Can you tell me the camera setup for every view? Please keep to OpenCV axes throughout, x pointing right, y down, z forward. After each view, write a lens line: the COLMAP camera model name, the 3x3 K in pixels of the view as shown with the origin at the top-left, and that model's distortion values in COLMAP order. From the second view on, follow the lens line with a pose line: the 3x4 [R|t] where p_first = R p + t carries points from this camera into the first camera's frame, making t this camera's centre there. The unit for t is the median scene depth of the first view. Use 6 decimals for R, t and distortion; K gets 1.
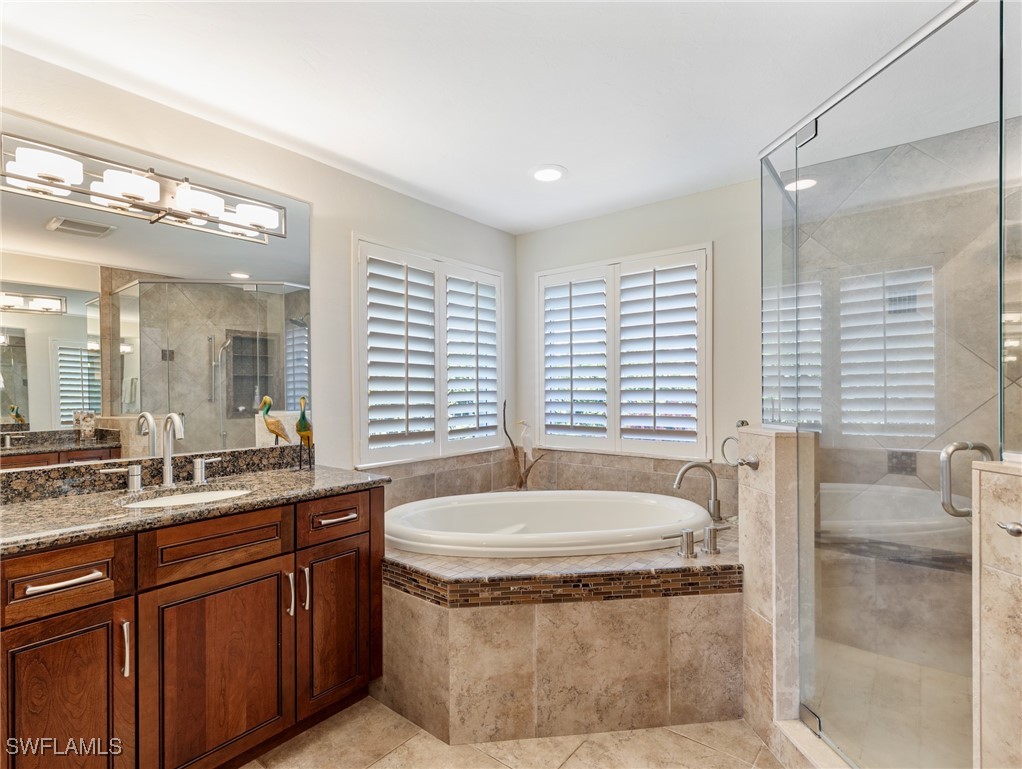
lens RADIAL K [[520.0, 0, 517.6], [0, 520.0, 387.1], [0, 0, 1]] dist [0.008929, -0.001319]
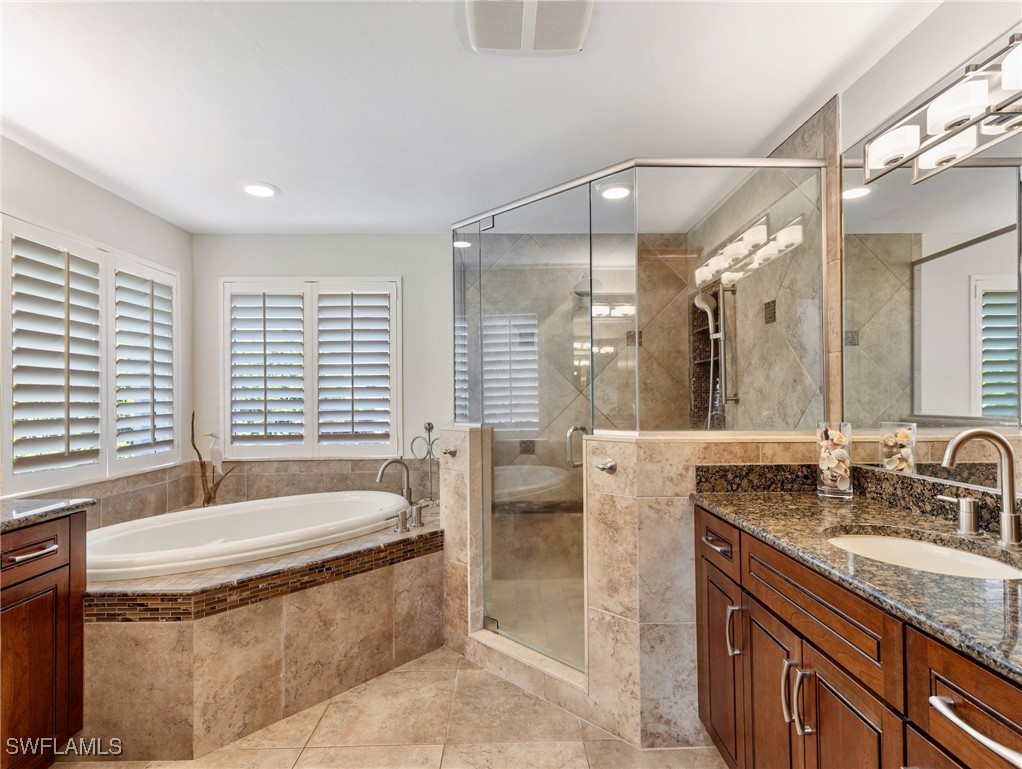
lens RADIAL K [[520.0, 0, 517.6], [0, 520.0, 387.1], [0, 0, 1]] dist [0.008929, -0.001319]
pose [[0.772217, 0.008016, 0.635308, -0.274775], [0.004462, 0.999827, -0.018038, 0.001912], [-0.635343, 0.016764, 0.772048, -0.156736]]
